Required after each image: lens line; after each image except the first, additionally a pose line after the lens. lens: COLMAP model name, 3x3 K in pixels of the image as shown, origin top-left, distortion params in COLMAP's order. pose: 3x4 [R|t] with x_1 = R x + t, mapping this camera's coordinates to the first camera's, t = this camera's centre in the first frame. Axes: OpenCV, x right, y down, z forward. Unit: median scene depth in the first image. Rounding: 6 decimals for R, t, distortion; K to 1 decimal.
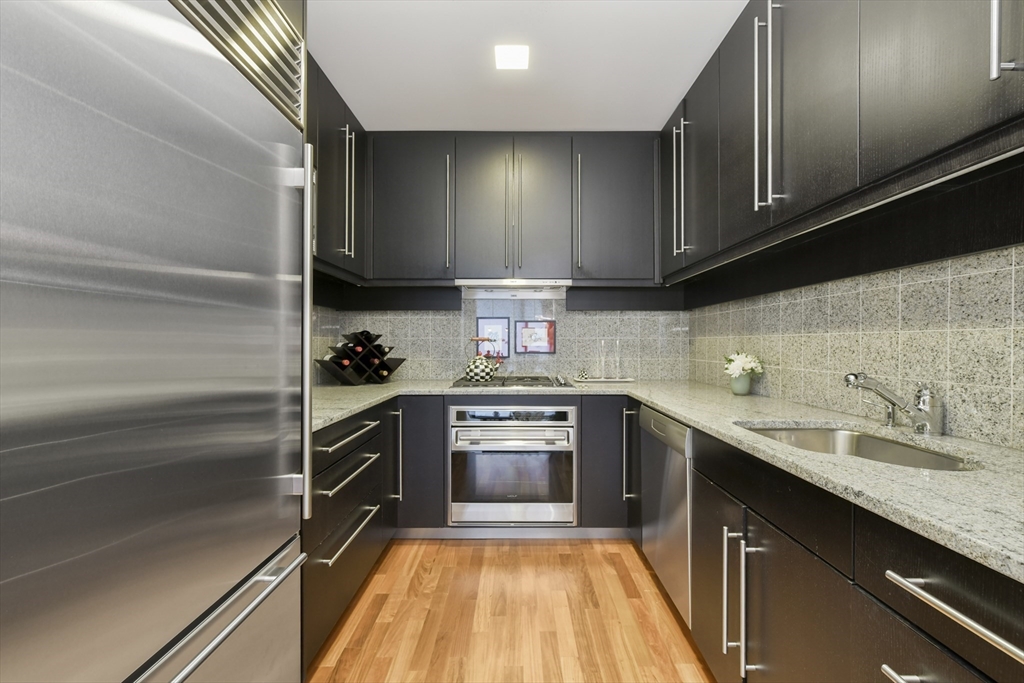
lens RADIAL K [[408.2, 0, 511.7], [0, 408.2, 343.1], [0, 0, 1]] dist [-0.001693, 0.000299]
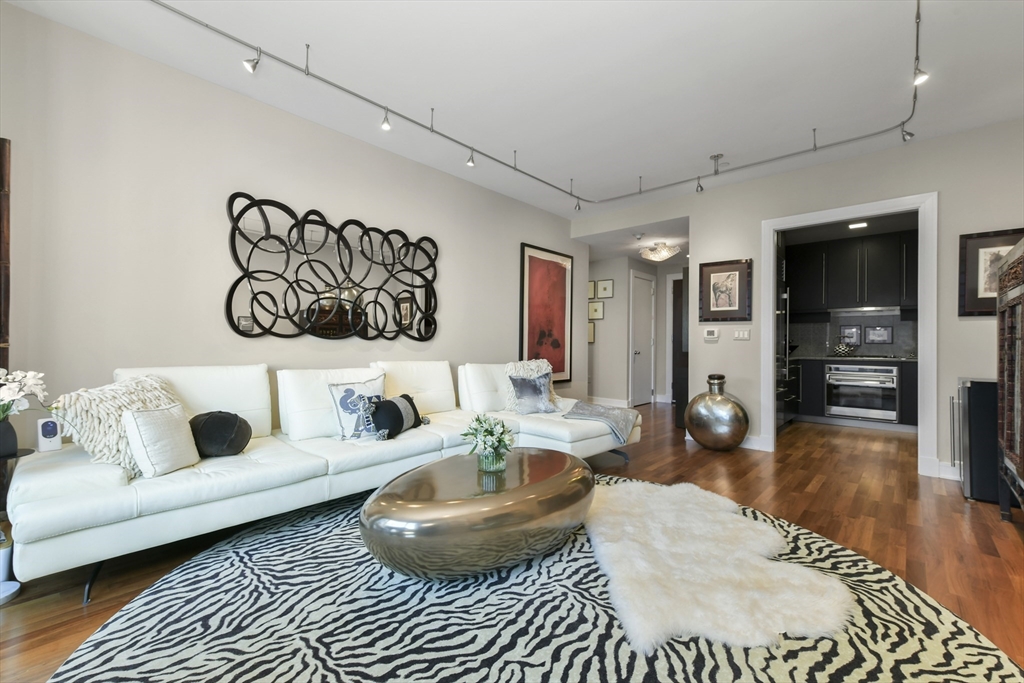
lens RADIAL K [[426.7, 0, 511.1], [0, 426.7, 345.5], [0, 0, 1]] dist [-0.007078, 0.002245]
pose [[0.738869, 0.001789, -0.673846, 0.195271], [-0.001739, 0.999998, 0.000748, 0.053270], [0.673846, 0.000619, 0.738871, -2.483571]]
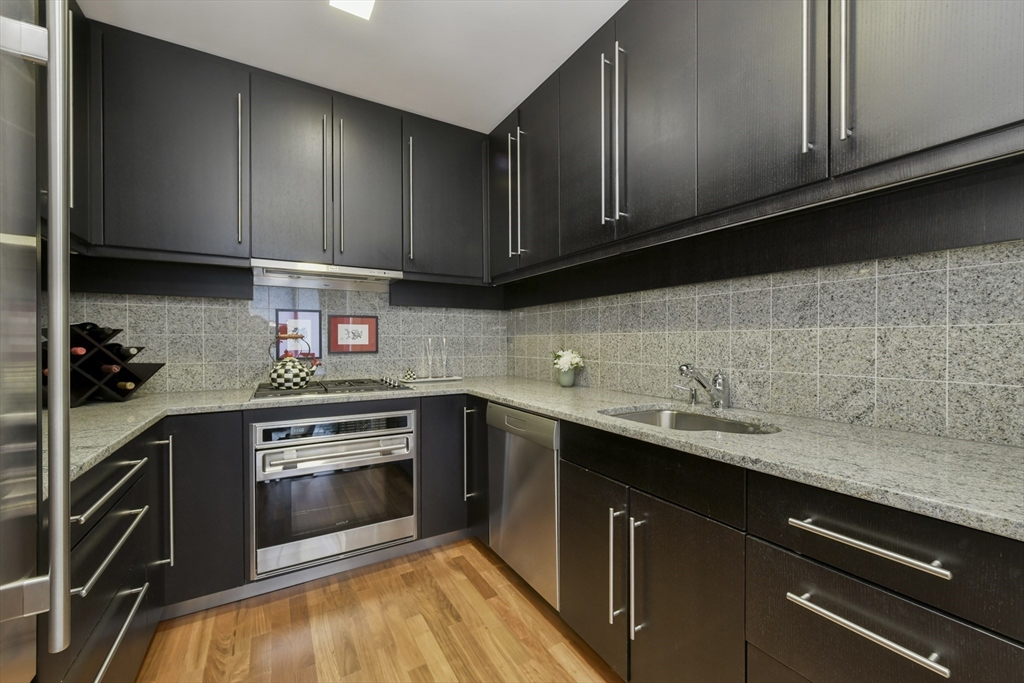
lens RADIAL K [[408.2, 0, 512.6], [0, 408.2, 343.3], [0, 0, 1]] dist [-0.001693, 0.000299]
pose [[0.856333, -0.004297, 0.516406, -0.156869], [0.001960, 0.999985, 0.005070, 0.000870], [-0.516420, -0.003329, 0.856329, 0.117623]]
